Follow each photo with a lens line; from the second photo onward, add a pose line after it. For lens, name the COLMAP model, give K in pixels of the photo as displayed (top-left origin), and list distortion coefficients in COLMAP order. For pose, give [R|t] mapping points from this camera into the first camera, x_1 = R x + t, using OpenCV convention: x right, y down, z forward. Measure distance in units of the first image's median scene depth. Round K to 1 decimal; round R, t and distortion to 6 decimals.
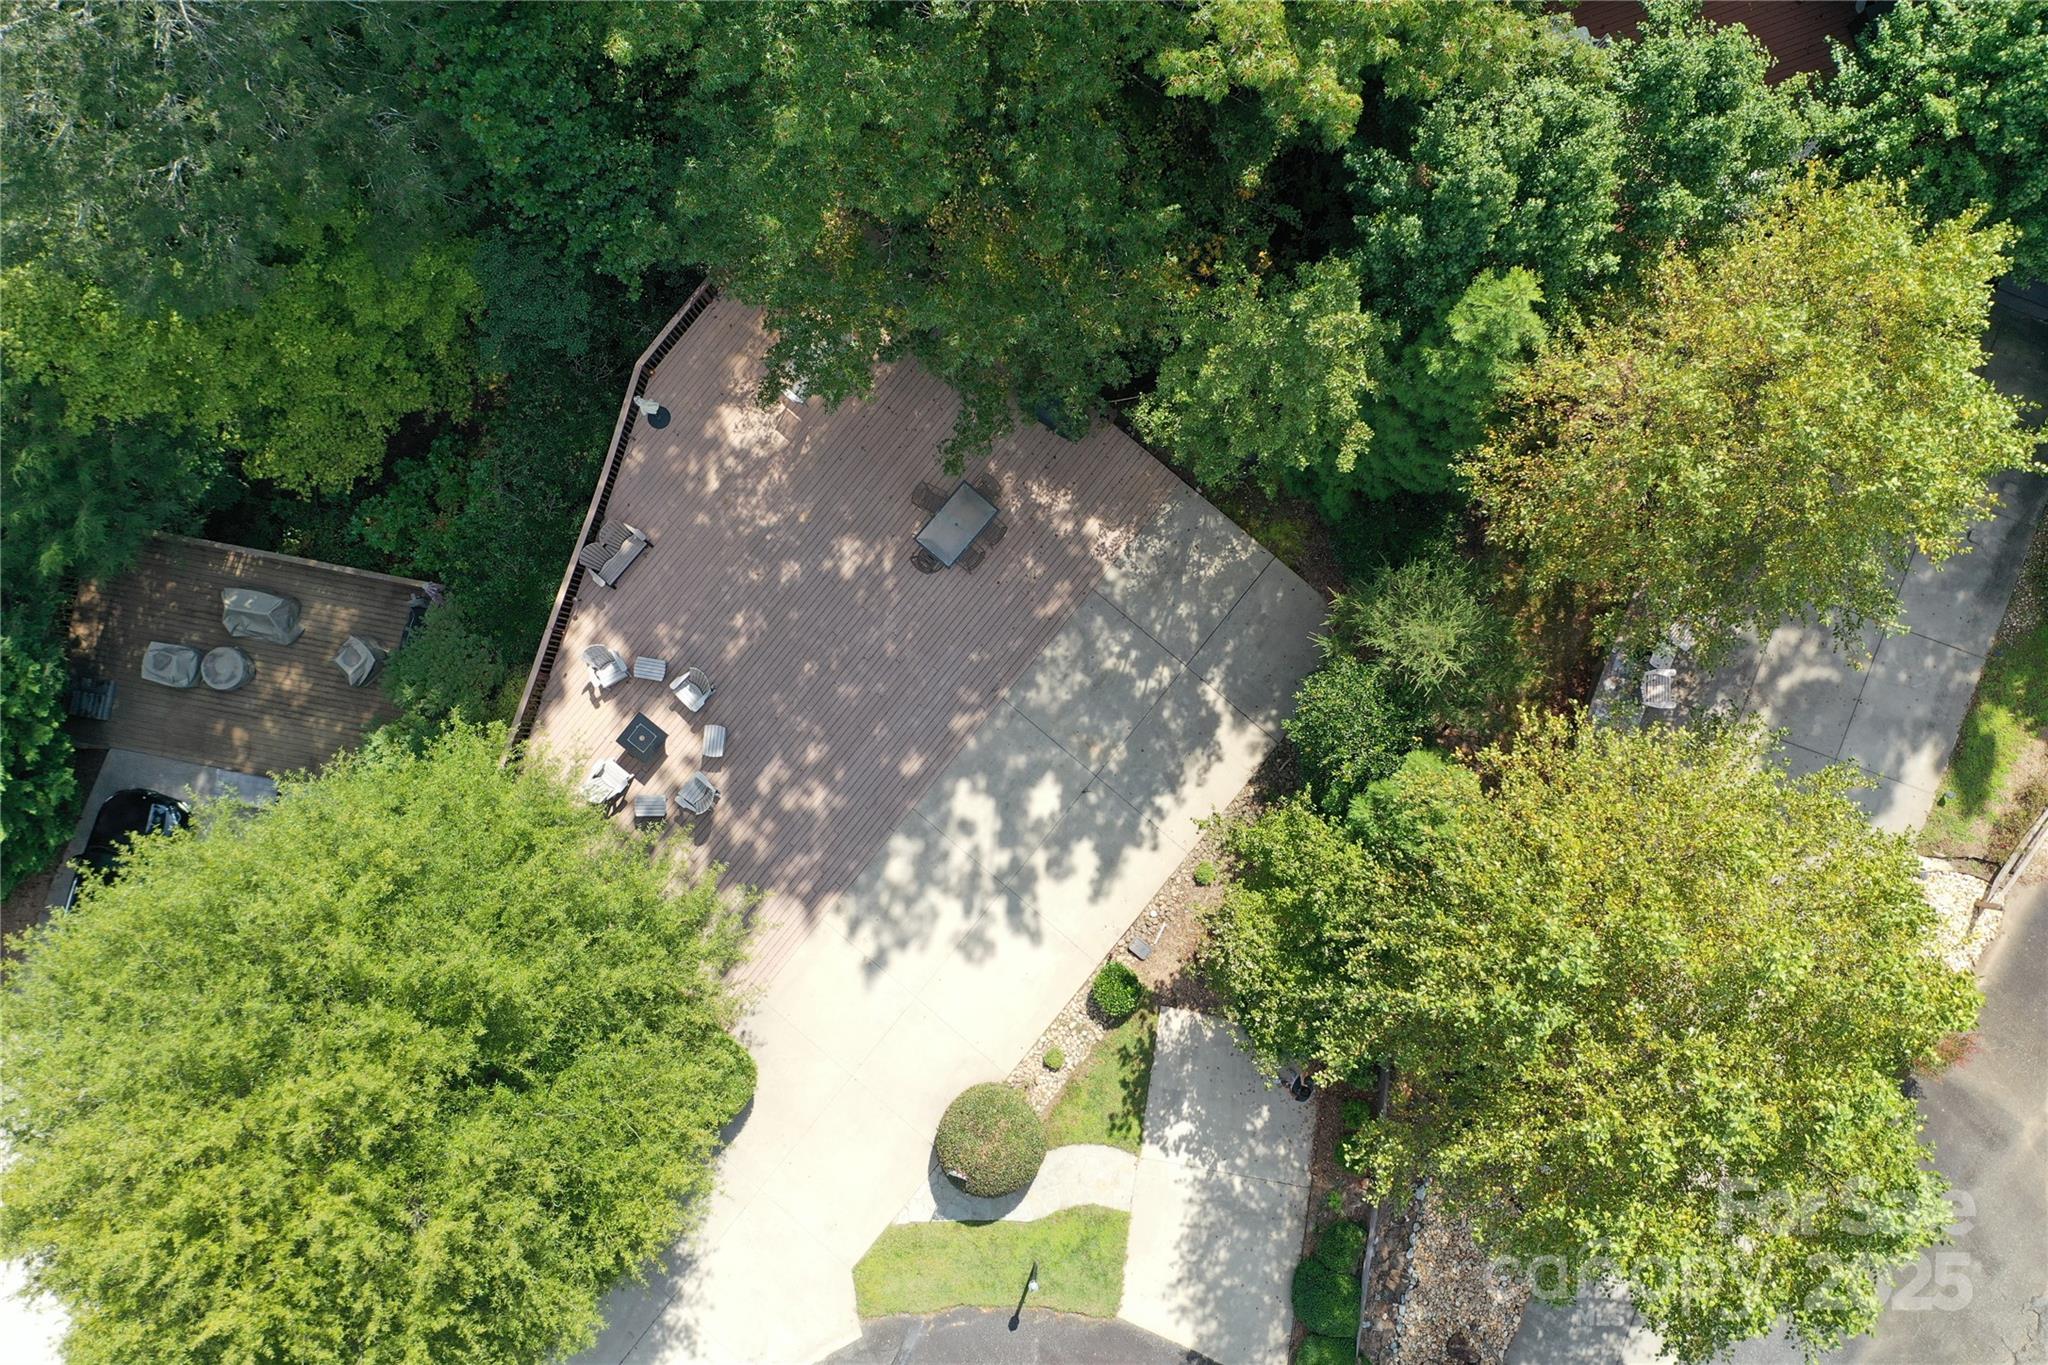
lens RADIAL K [[1641.6, 0, 1018.9], [0, 1641.6, 675.0], [0, 0, 1]] dist [0.045438, -0.005119]
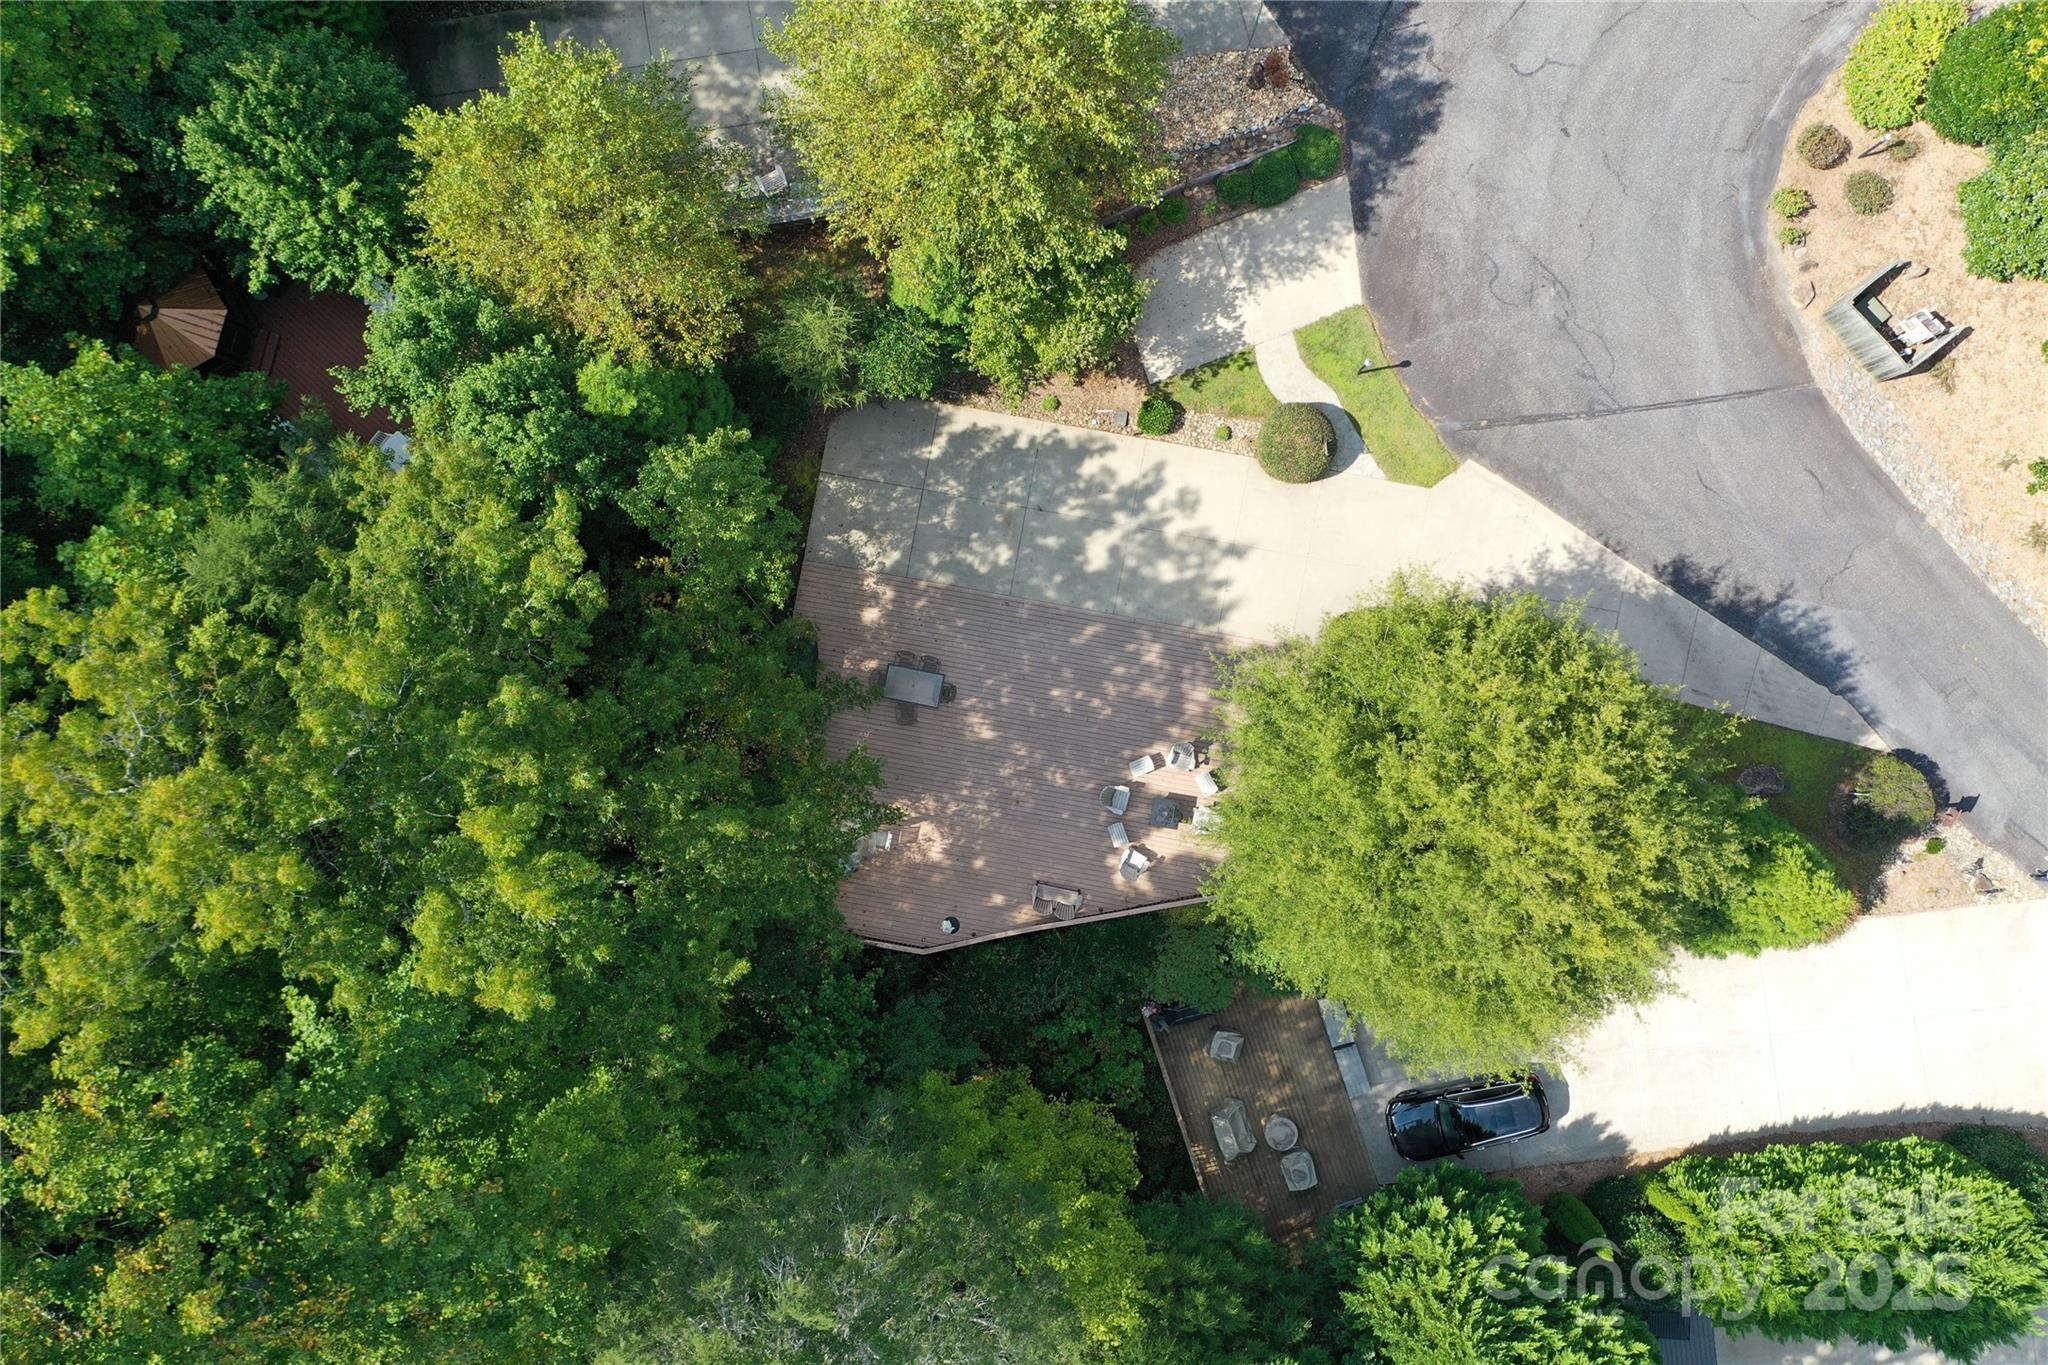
lens RADIAL K [[1641.6, 0, 1029.1], [0, 1641.6, 682.0], [0, 0, 1]] dist [0.045438, -0.005119]
pose [[-0.486418, -0.871977, 0.055262, -0.170661], [0.873724, -0.485298, 0.033042, -0.056620], [-0.001994, 0.064356, 0.997925, -0.379676]]
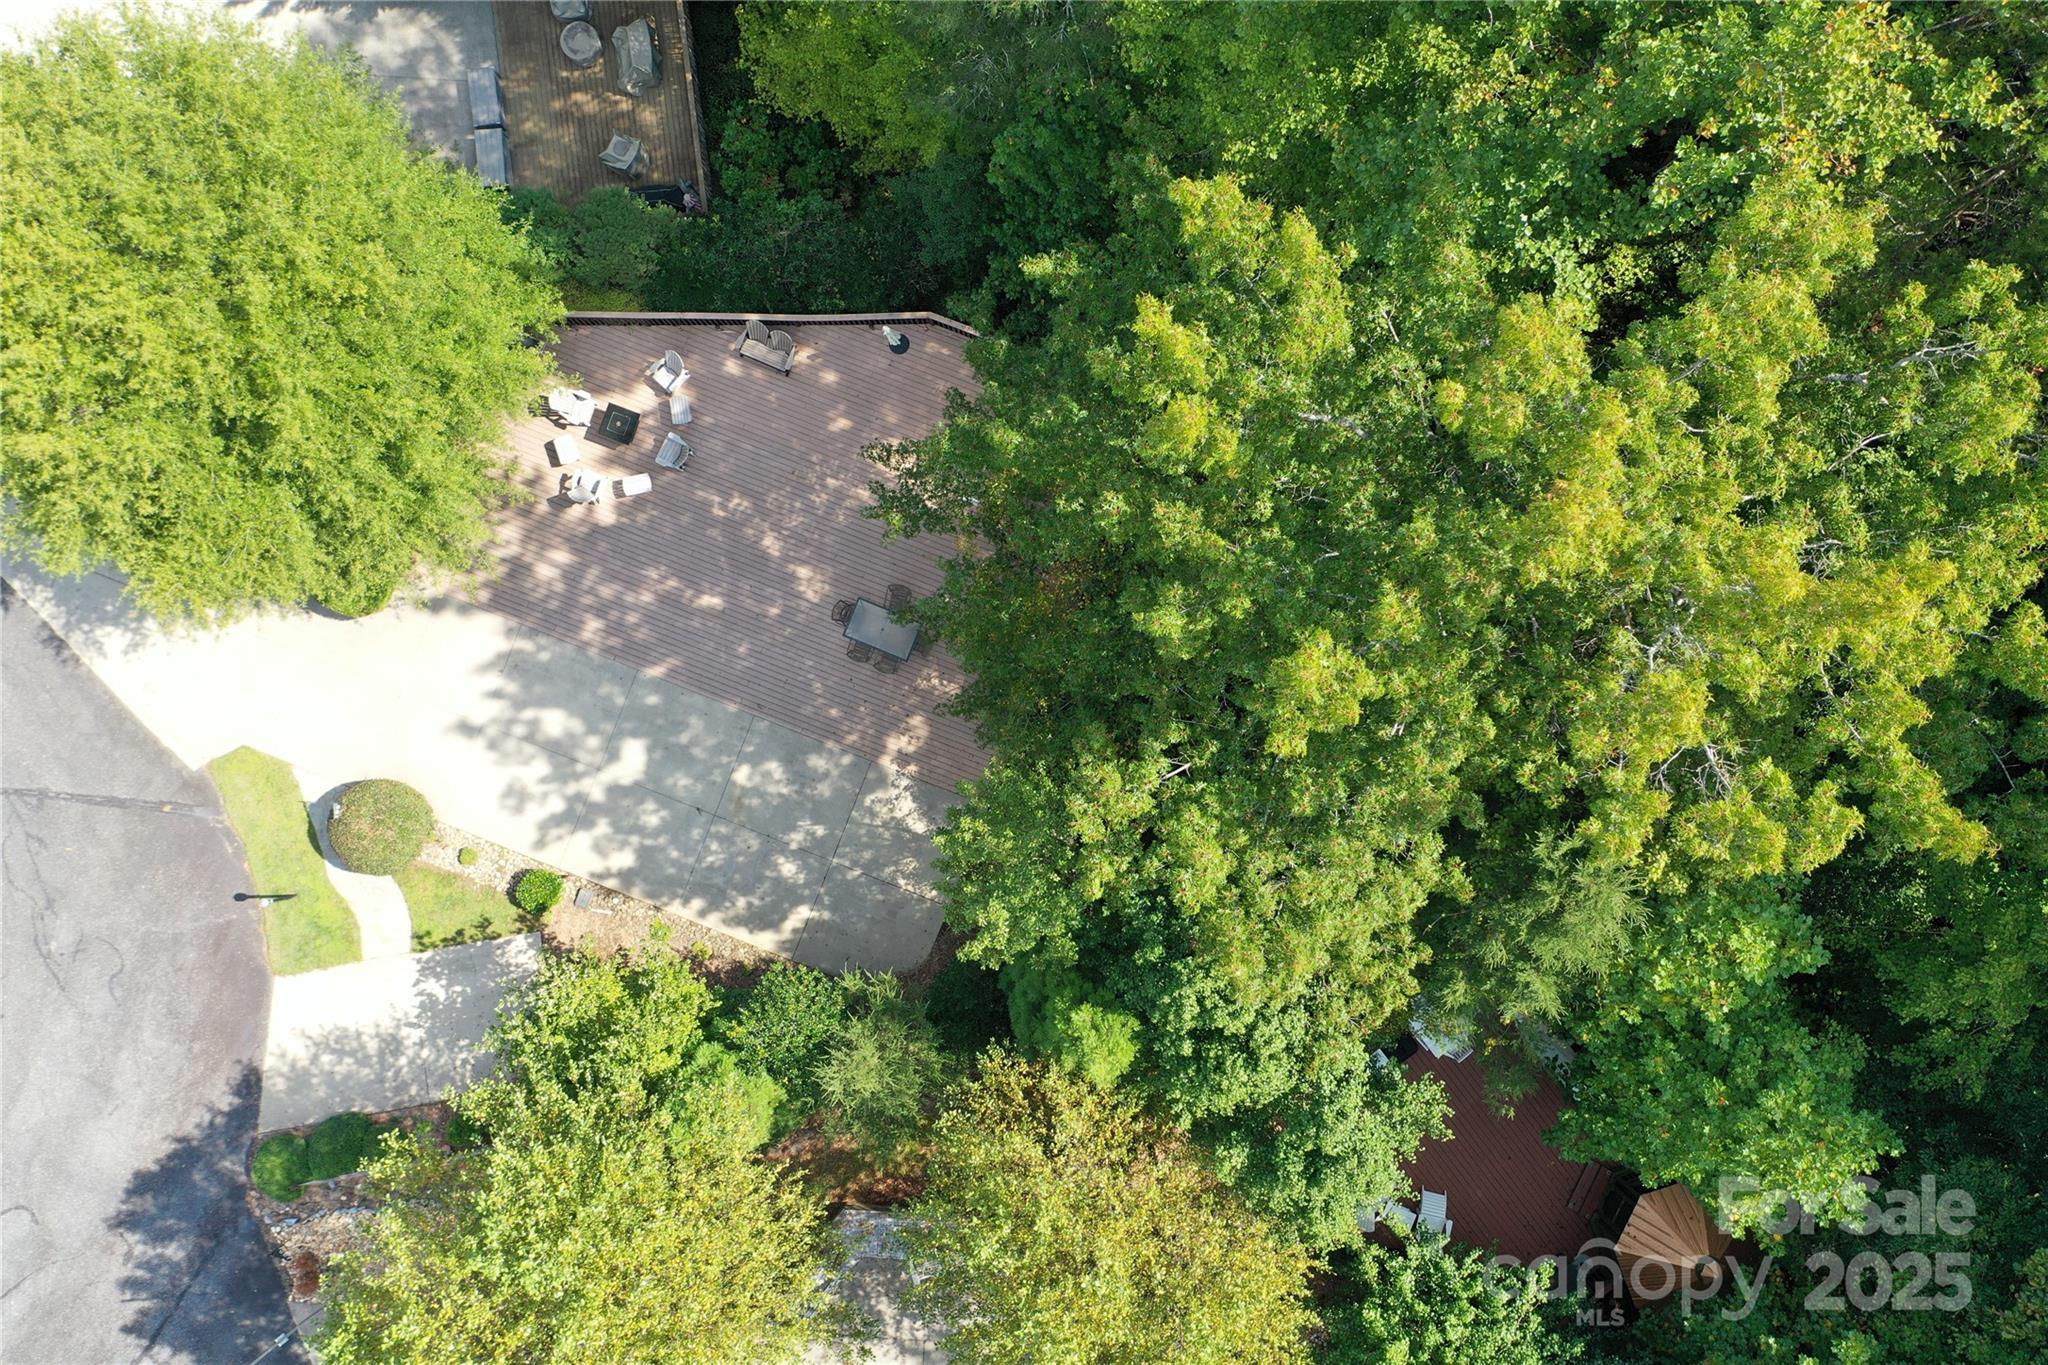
lens RADIAL K [[1641.6, 0, 1010.7], [0, 1641.6, 674.7], [0, 0, 1]] dist [0.045438, -0.005119]
pose [[0.310928, 0.950433, 0.000586, 0.019188], [-0.948152, 0.310139, 0.069433, -0.267596], [0.065809, -0.022144, 0.997586, -0.127654]]
